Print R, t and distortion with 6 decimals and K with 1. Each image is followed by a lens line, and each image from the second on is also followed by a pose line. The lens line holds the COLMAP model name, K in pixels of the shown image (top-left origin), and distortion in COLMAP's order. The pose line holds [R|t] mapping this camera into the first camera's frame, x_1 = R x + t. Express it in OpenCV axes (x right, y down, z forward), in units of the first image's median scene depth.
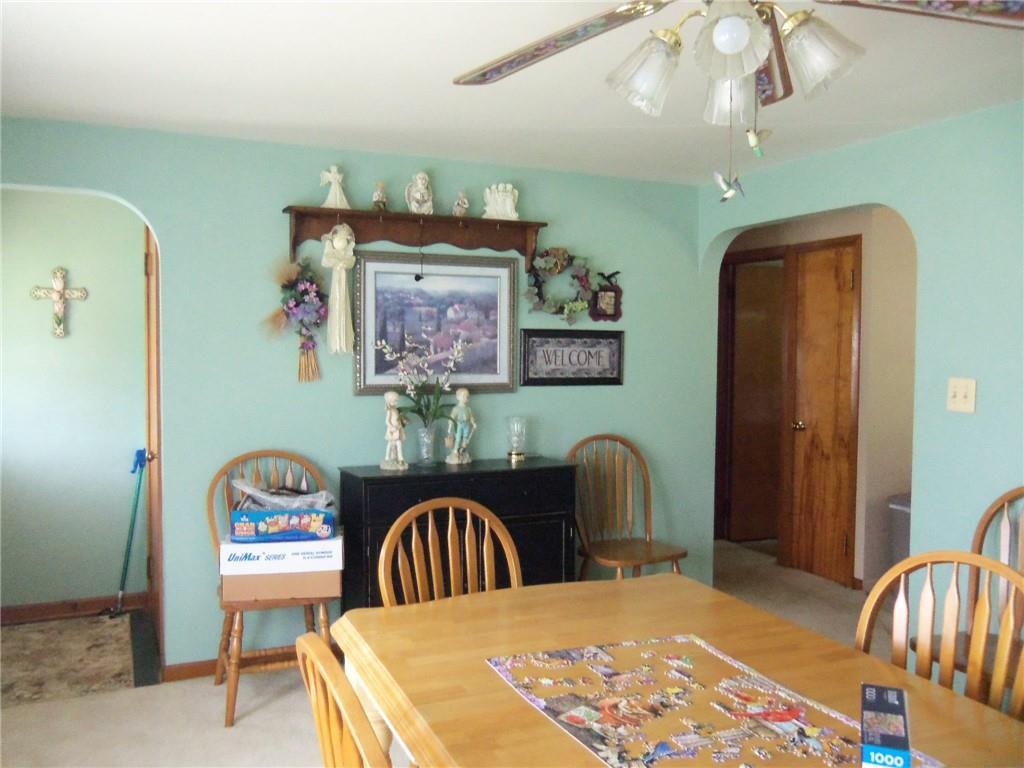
lens RADIAL K [[843.2, 0, 512.1], [0, 843.2, 385.8], [0, 0, 1]] dist [-0.005529, 0.002127]
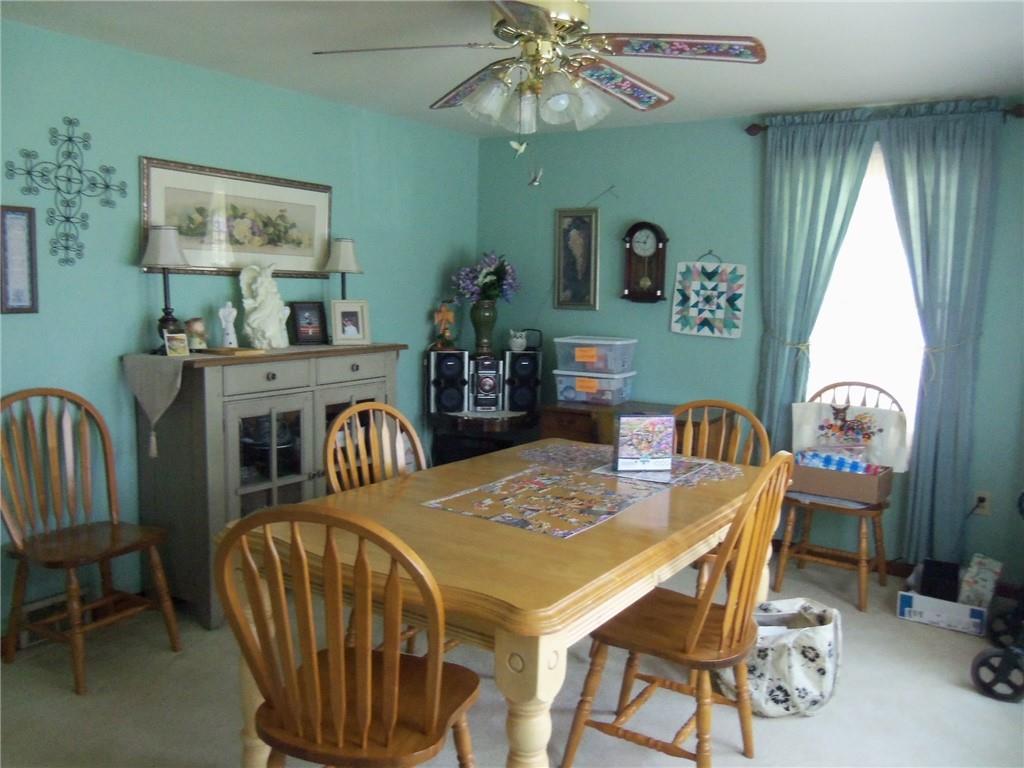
lens RADIAL K [[843.2, 0, 512.7], [0, 843.2, 385.9], [0, 0, 1]] dist [-0.005529, 0.002127]
pose [[-0.539126, -0.127226, 0.832561, -1.058264], [-0.000278, 0.988552, 0.150884, -0.083167], [-0.842225, 0.081114, -0.532989, 1.833464]]
